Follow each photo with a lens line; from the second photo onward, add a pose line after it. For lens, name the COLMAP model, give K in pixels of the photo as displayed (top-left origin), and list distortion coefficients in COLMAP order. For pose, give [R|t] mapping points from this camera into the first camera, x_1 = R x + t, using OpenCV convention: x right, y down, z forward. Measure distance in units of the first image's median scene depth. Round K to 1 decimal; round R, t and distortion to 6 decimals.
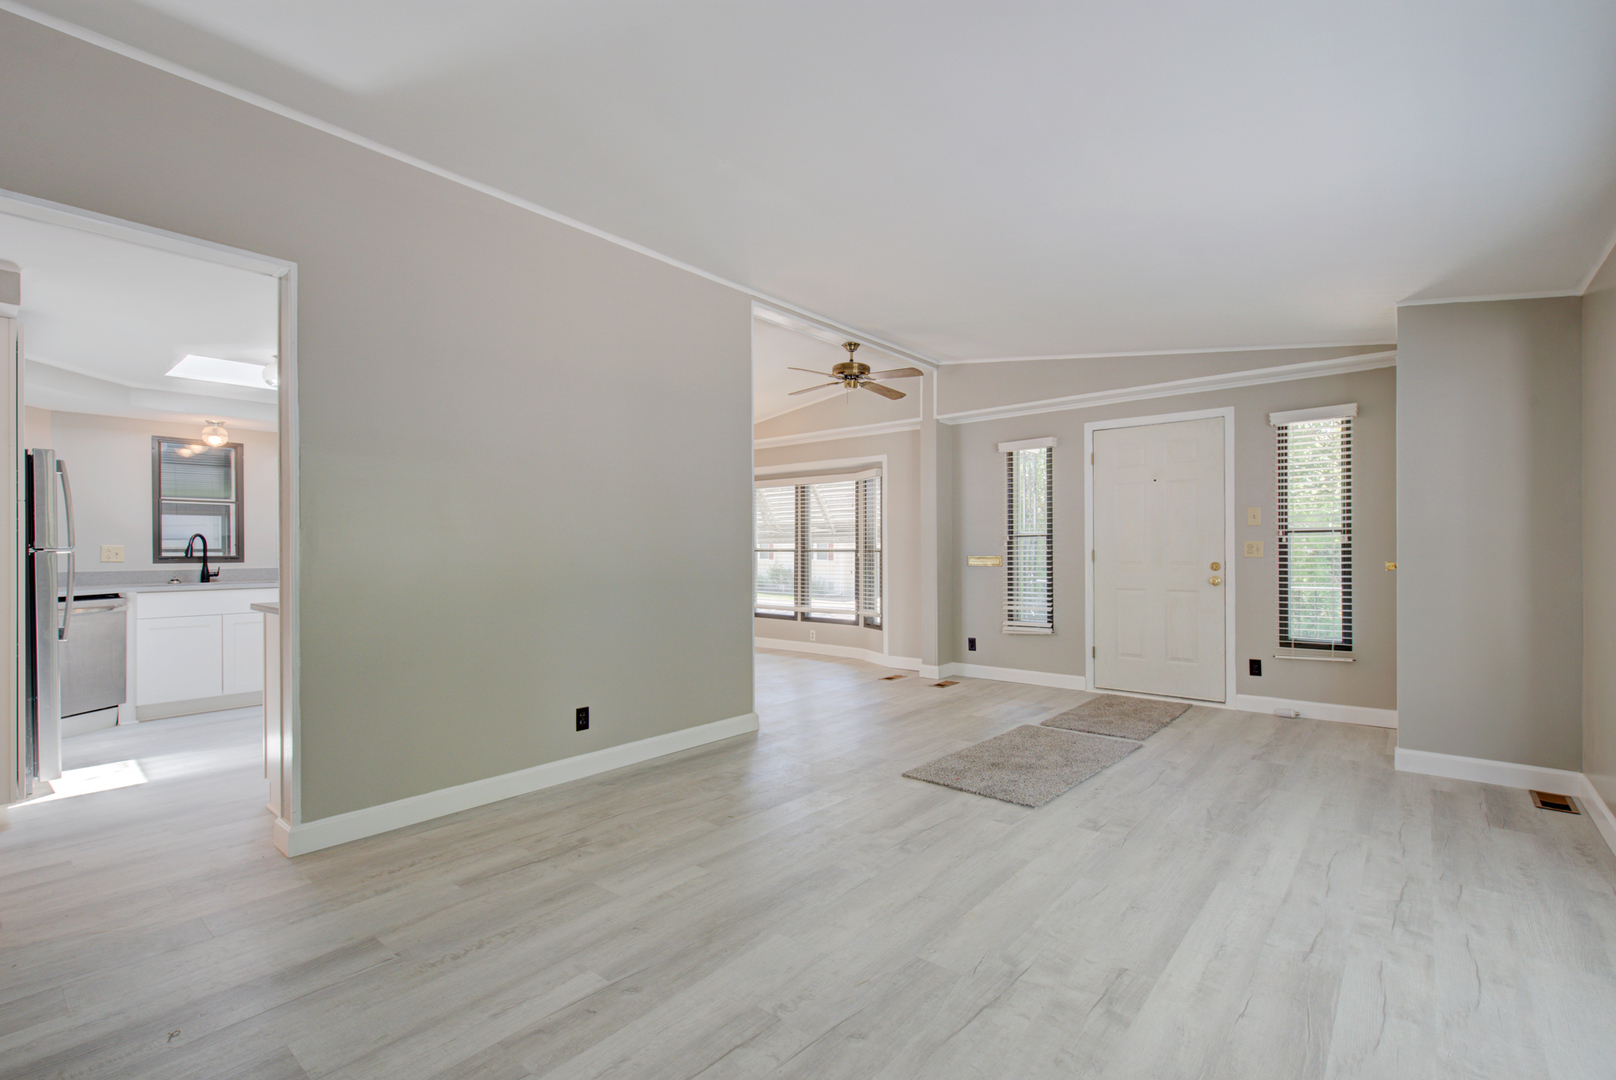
lens RADIAL K [[730.8, 0, 808.8], [0, 730.8, 553.2], [0, 0, 1]] dist [0.005697, -0.000017]
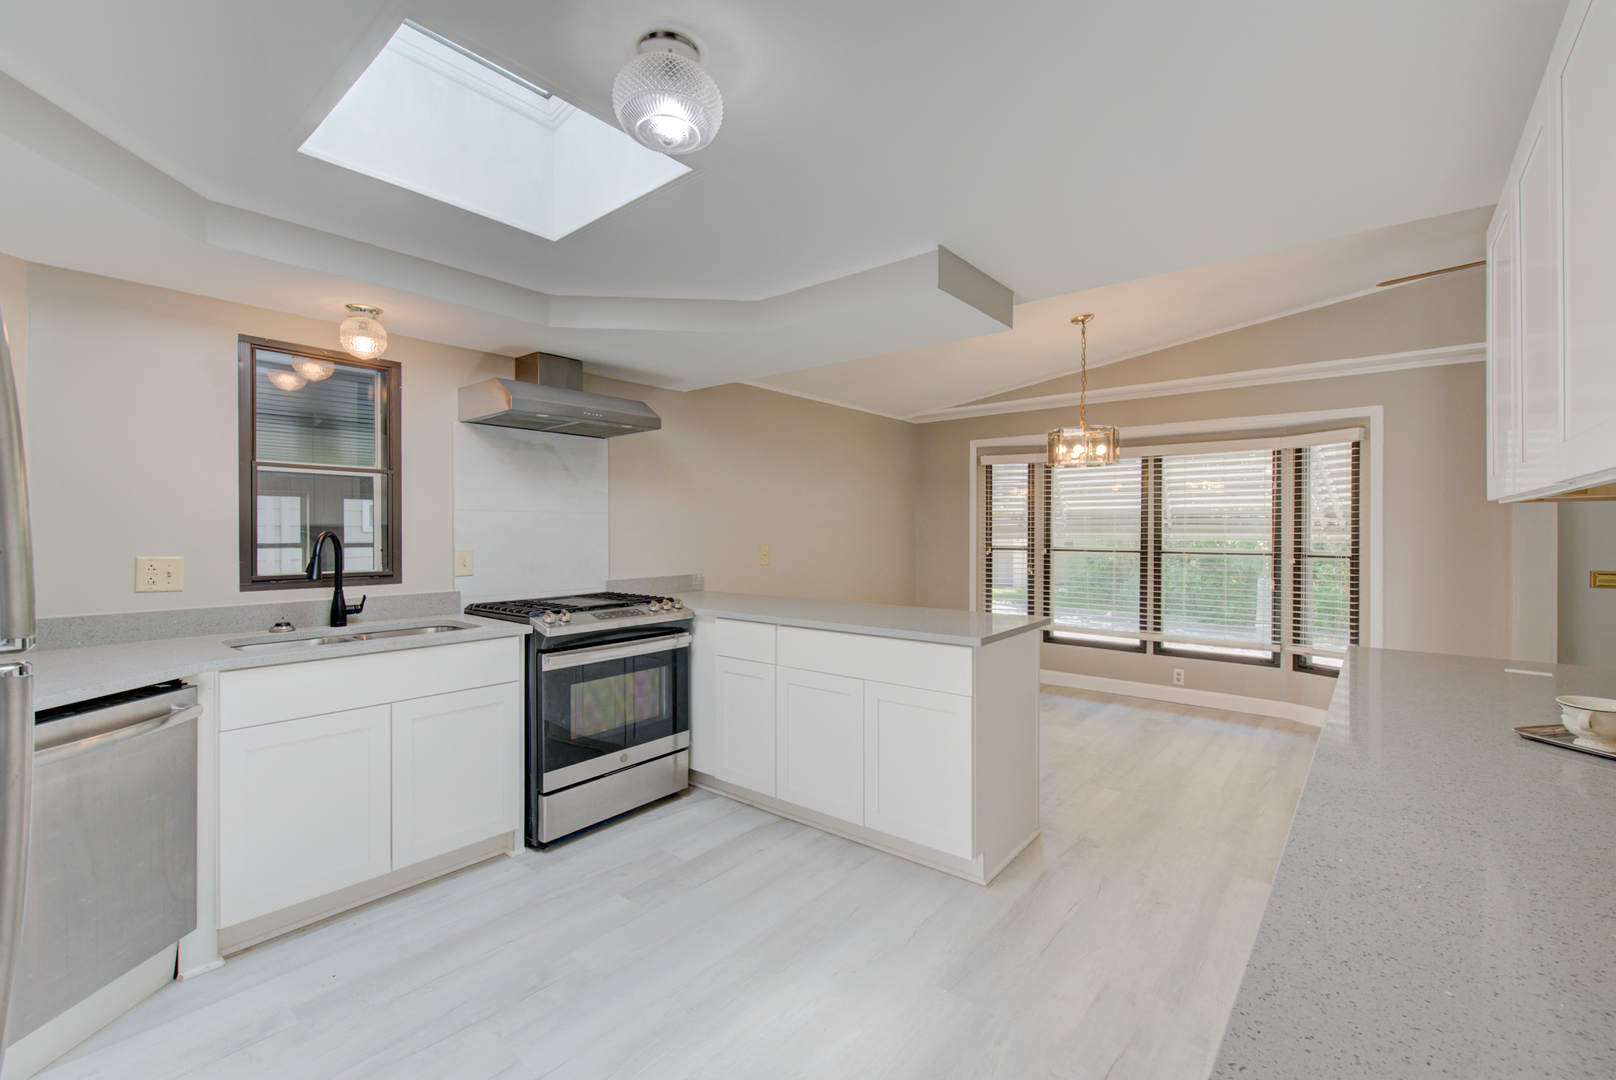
lens RADIAL K [[687.2, 0, 808.0], [0, 687.2, 540.0], [0, 0, 1]] dist [-0.000080, -0.000957]
pose [[0.999900, 0.004633, 0.013350, -0.764190], [-0.004694, 0.999979, 0.004514, -0.036366], [-0.013329, -0.004576, 0.999901, 0.786214]]
